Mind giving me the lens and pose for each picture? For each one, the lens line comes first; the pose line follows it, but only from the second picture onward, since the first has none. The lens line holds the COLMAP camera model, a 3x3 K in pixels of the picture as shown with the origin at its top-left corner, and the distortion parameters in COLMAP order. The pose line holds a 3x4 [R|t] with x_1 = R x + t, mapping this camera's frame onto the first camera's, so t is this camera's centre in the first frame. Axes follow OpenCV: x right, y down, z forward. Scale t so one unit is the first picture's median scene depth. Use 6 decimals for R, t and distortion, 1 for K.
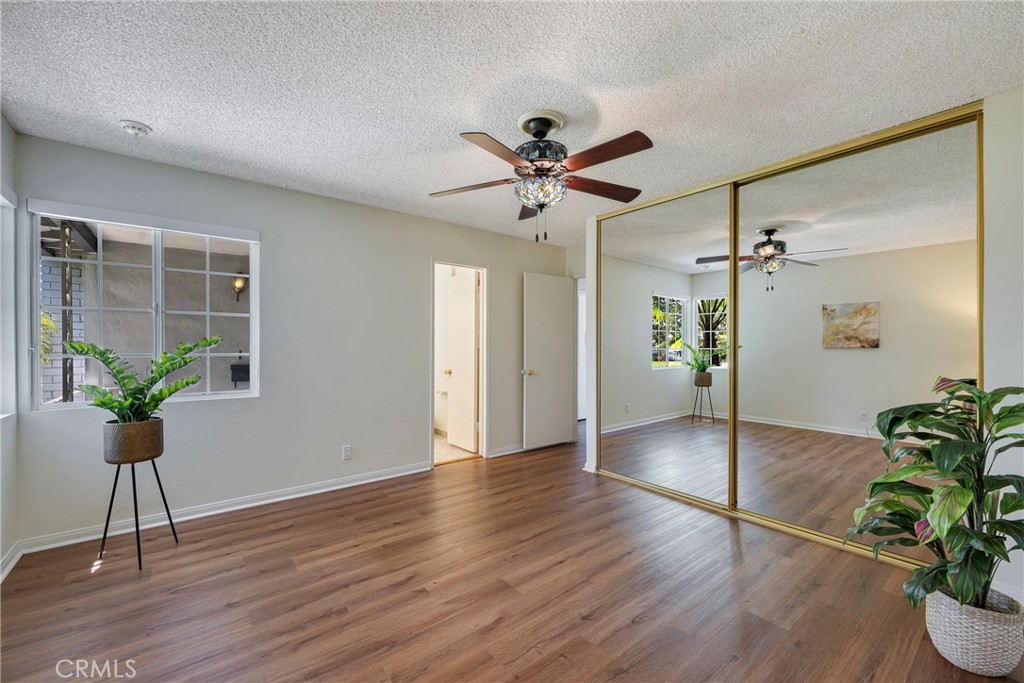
lens RADIAL K [[410.0, 0, 510.8], [0, 410.0, 342.1], [0, 0, 1]] dist [-0.001210, 0.000154]
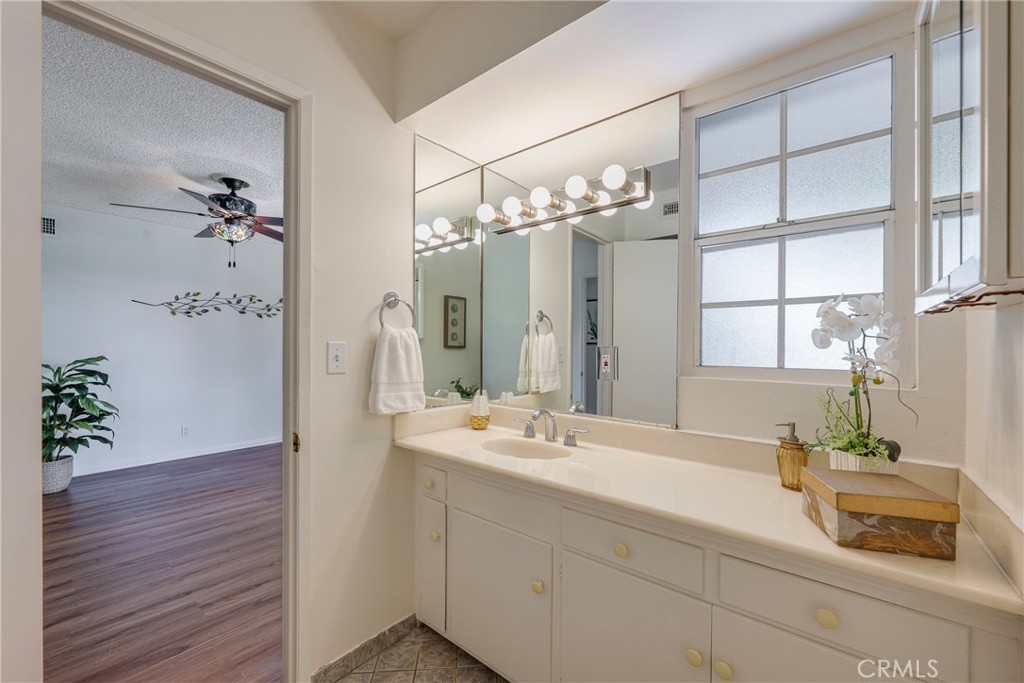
lens RADIAL K [[410.0, 0, 508.0], [0, 410.0, 344.8], [0, 0, 1]] dist [-0.001210, 0.000154]
pose [[-0.981114, -0.013247, -0.192974, -0.502311], [-0.011156, 0.999867, -0.011919, 0.013236], [0.193106, -0.009542, -0.981131, 2.270103]]
